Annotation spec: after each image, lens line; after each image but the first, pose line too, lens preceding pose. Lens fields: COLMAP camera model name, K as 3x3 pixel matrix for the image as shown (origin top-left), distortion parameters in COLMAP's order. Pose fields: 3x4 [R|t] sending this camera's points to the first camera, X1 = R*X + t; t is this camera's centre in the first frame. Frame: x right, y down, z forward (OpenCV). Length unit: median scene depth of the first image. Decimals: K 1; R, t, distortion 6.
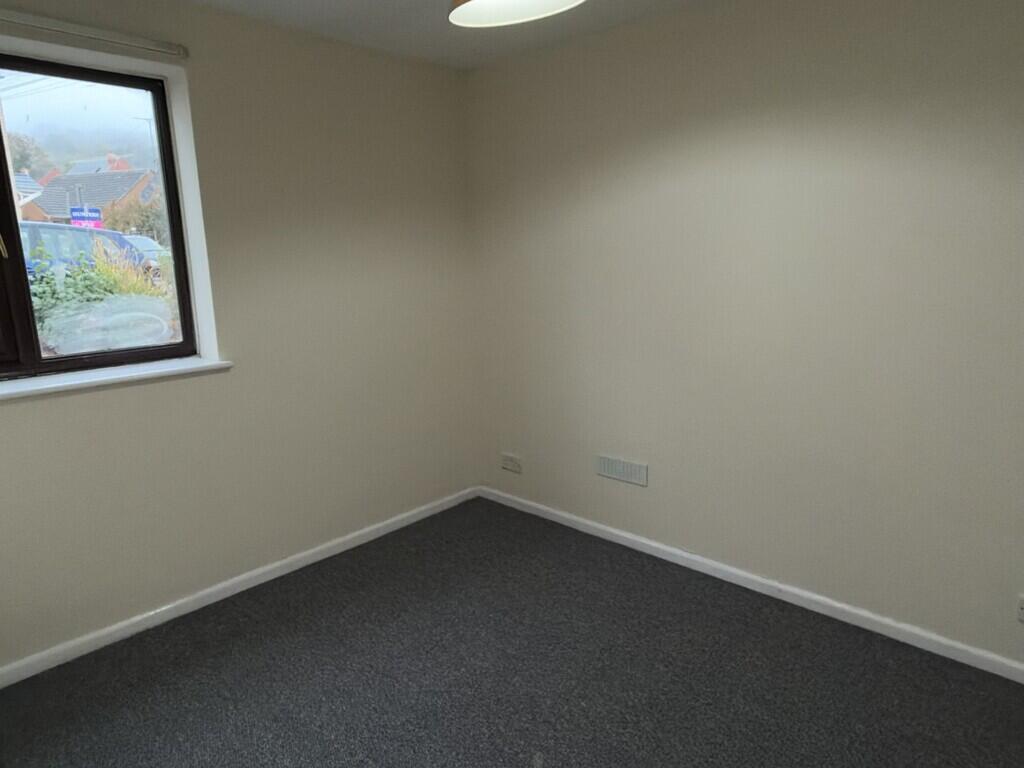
lens RADIAL K [[635.7, 0, 510.2], [0, 635.7, 381.3], [0, 0, 1]] dist [-0.007574, -0.002920]
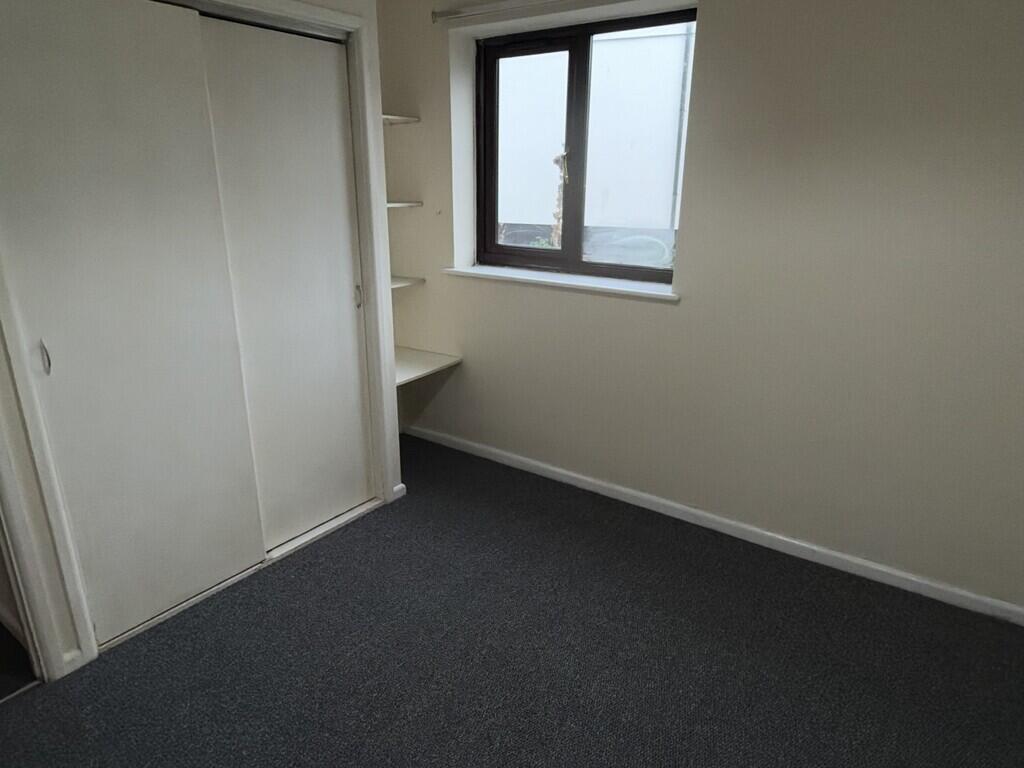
lens RADIAL K [[635.7, 0, 509.5], [0, 635.7, 389.3], [0, 0, 1]] dist [-0.007574, -0.002920]
pose [[0.112117, 0.315629, -0.942236, 0.524650], [-0.212438, 0.933905, 0.287561, -0.122417], [0.970721, 0.167927, 0.171759, 0.586881]]
